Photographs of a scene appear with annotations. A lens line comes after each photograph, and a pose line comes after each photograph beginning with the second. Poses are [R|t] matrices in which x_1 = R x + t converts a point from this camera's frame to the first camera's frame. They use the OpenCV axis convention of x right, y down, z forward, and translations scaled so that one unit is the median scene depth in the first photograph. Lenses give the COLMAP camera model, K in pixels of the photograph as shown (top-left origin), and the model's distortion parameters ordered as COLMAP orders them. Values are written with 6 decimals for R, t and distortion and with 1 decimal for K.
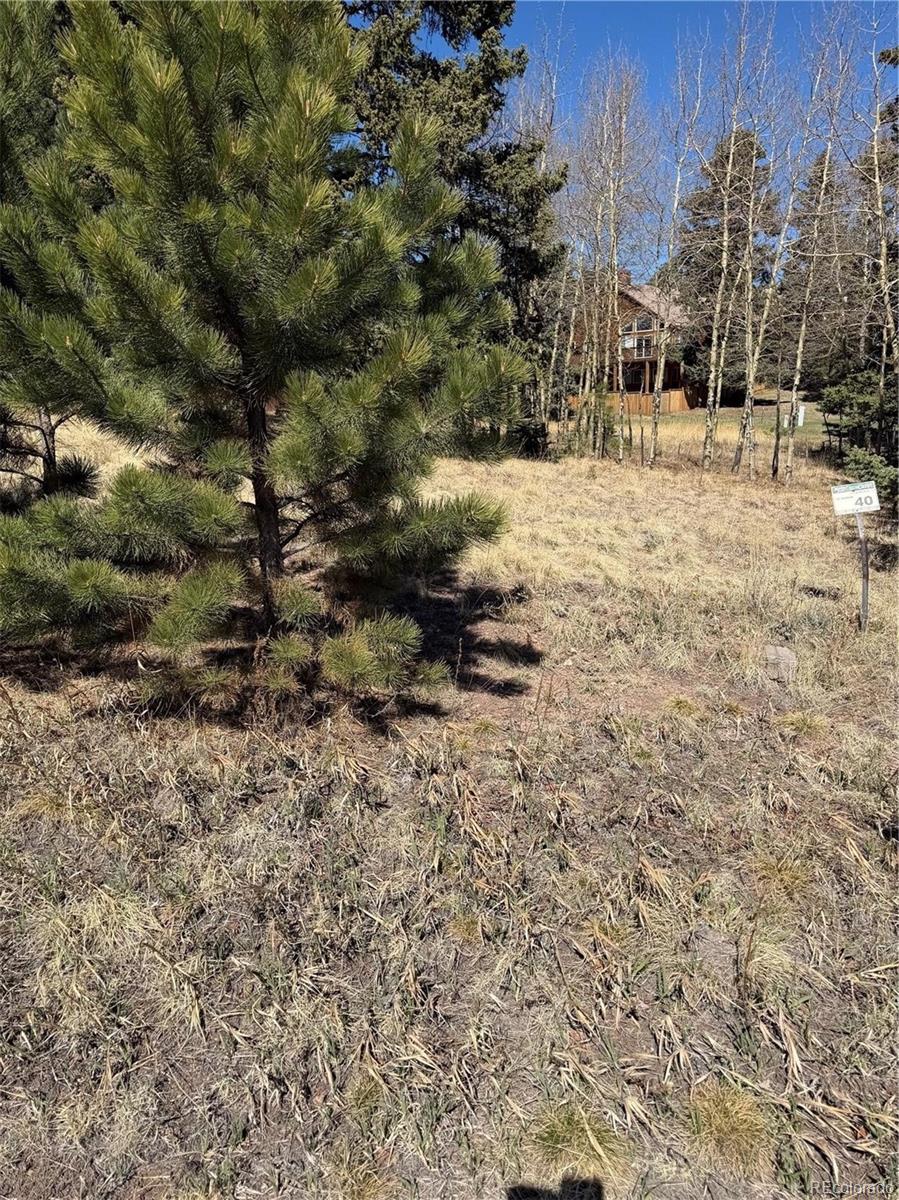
lens RADIAL K [[843.8, 0, 456.0], [0, 843.8, 600.1], [0, 0, 1]] dist [0.057785, -0.056326]
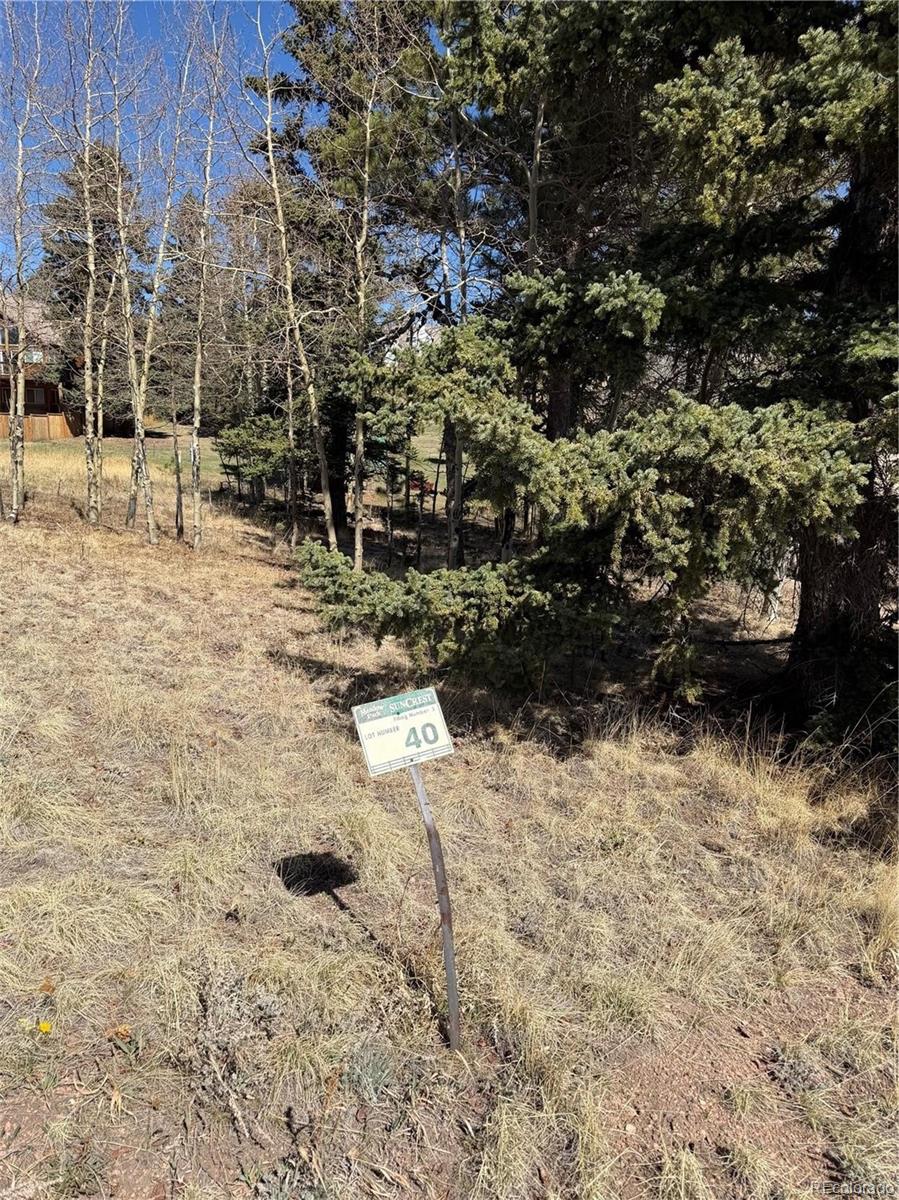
lens RADIAL K [[843.8, 0, 456.0], [0, 843.8, 600.1], [0, 0, 1]] dist [0.057785, -0.056326]
pose [[0.779553, -0.066939, 0.622750, 0.054279], [0.087641, 0.996149, -0.002632, -0.046270], [-0.620175, 0.056630, 0.782417, 0.158051]]
